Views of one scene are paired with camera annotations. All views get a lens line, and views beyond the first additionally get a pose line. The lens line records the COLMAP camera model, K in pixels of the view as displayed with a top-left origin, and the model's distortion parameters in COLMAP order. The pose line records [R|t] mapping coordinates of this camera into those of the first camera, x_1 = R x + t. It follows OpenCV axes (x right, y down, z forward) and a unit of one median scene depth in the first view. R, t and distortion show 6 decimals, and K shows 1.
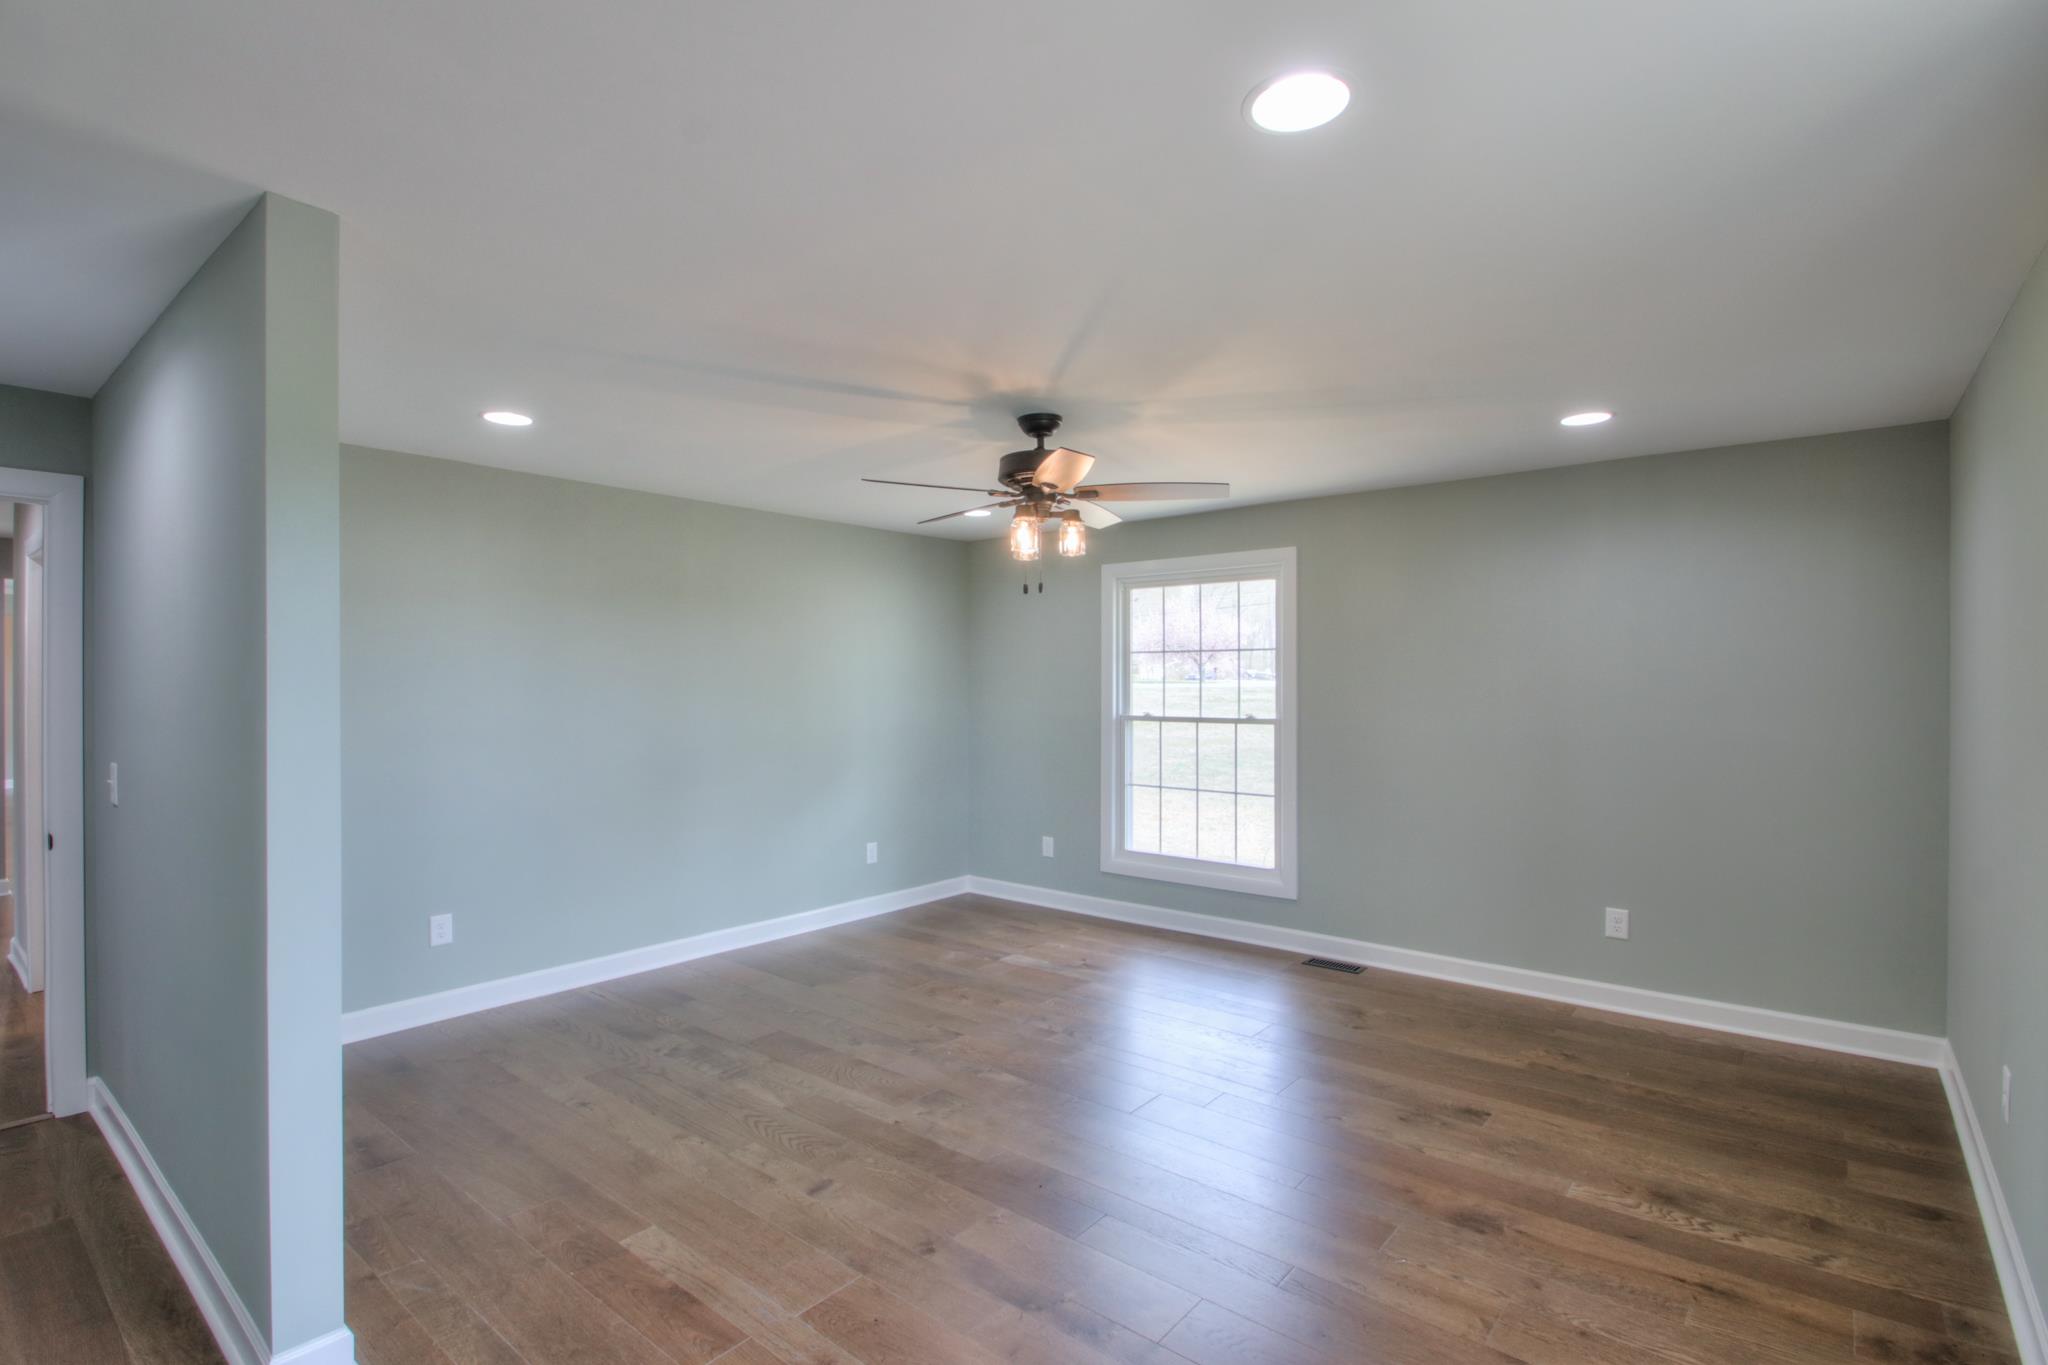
lens RADIAL K [[972.3, 0, 993.3], [0, 972.3, 684.7], [0, 0, 1]] dist [0.004505, -0.010088]
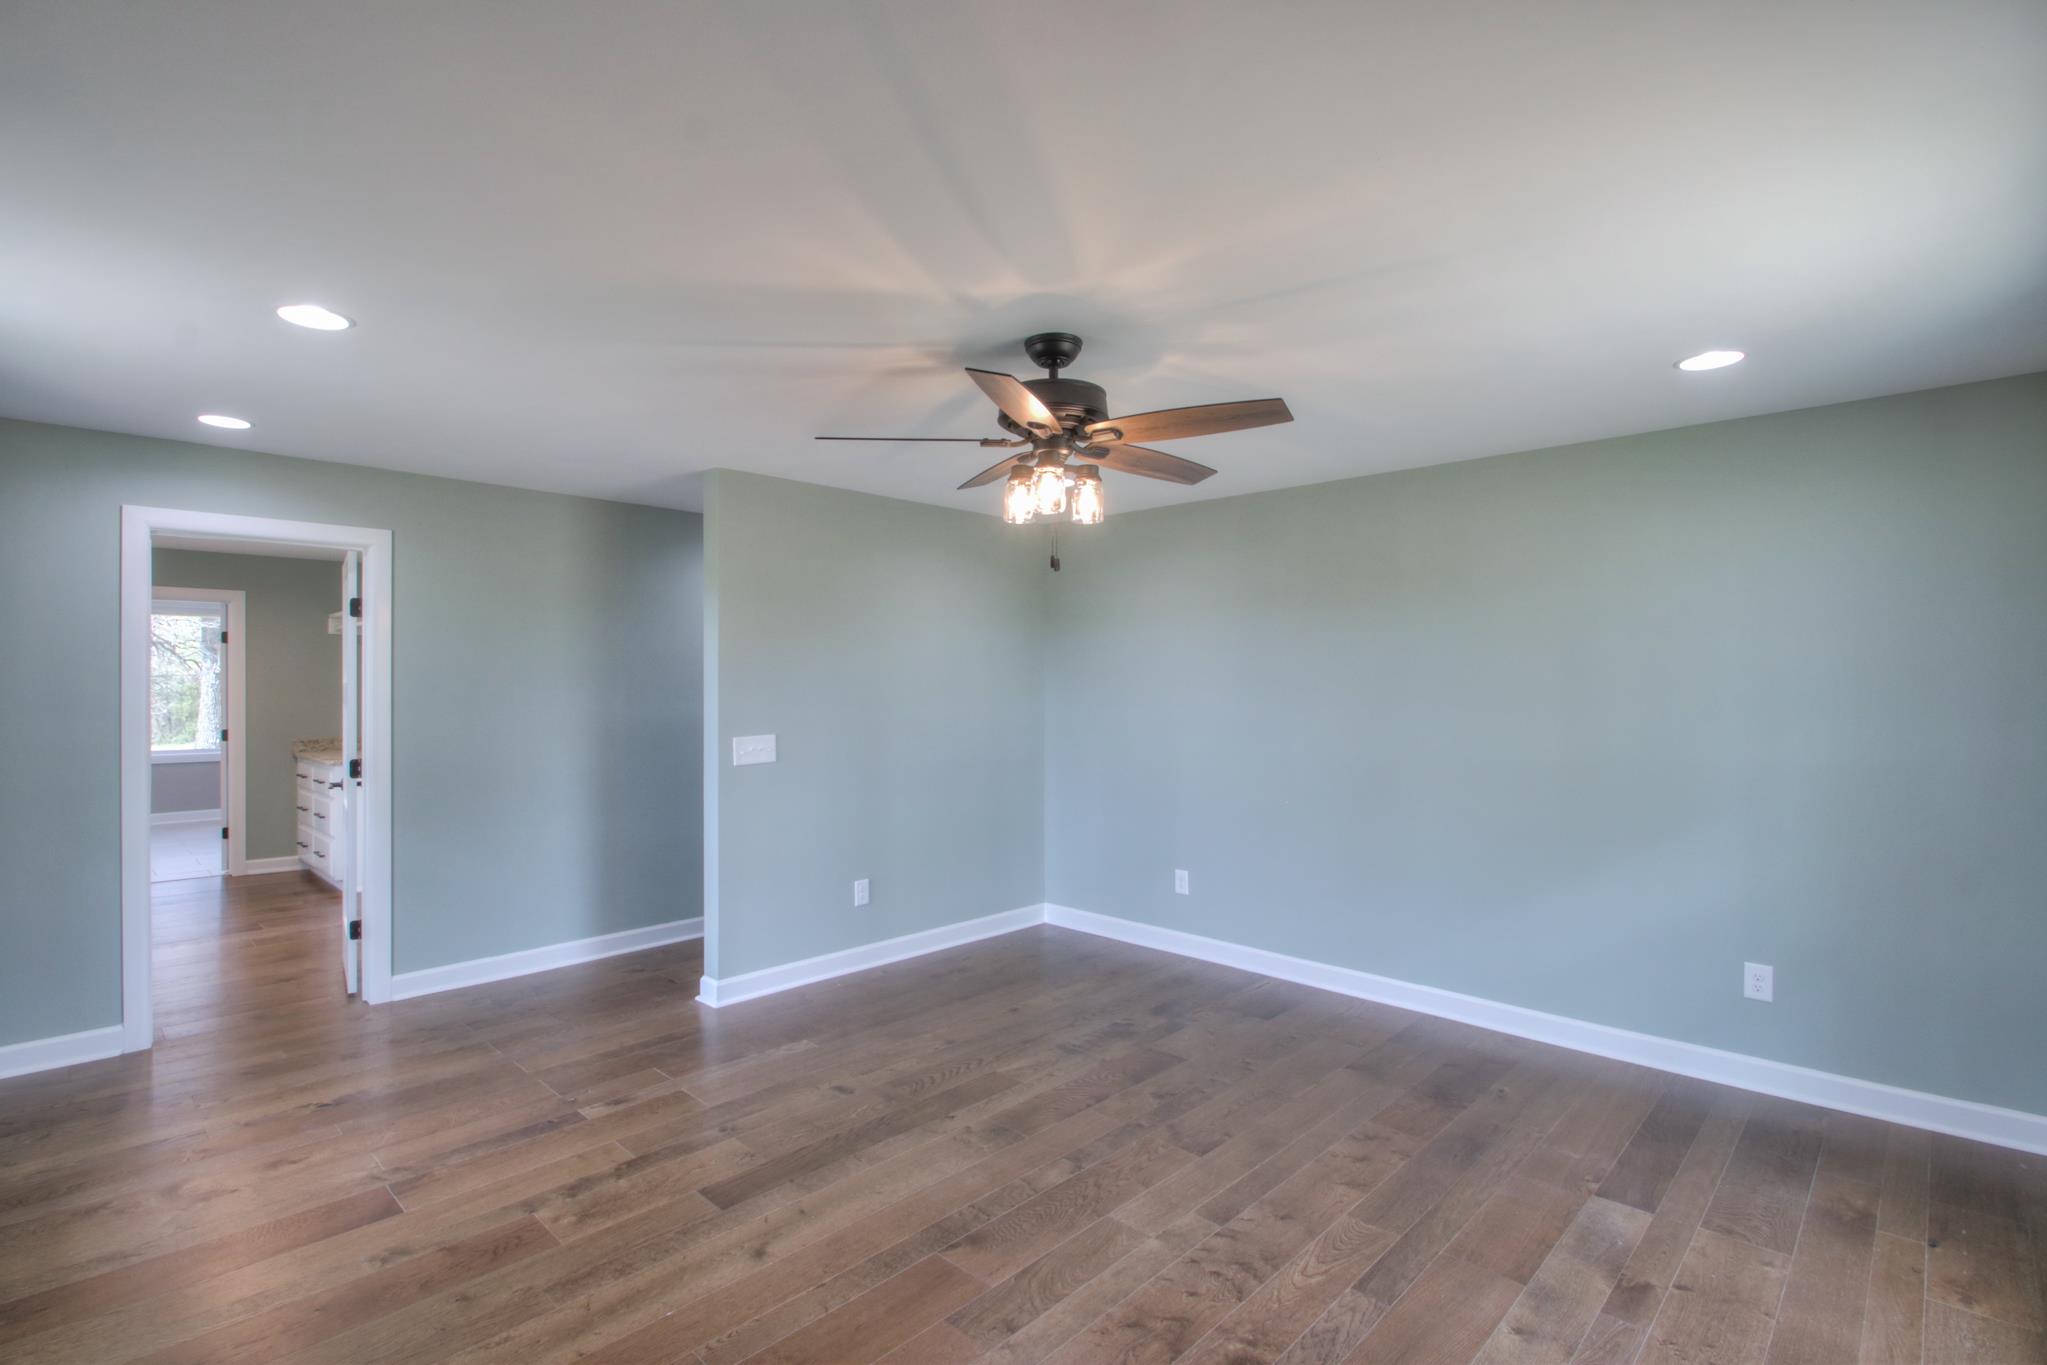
lens RADIAL K [[971.8, 0, 992.8], [0, 971.8, 684.7], [0, 0, 1]] dist [0.004505, -0.010088]
pose [[-0.085873, -0.000650, -0.996306, 0.811922], [-0.002637, 0.999996, -0.000425, -0.000412], [0.996303, 0.002591, -0.085874, 1.009749]]
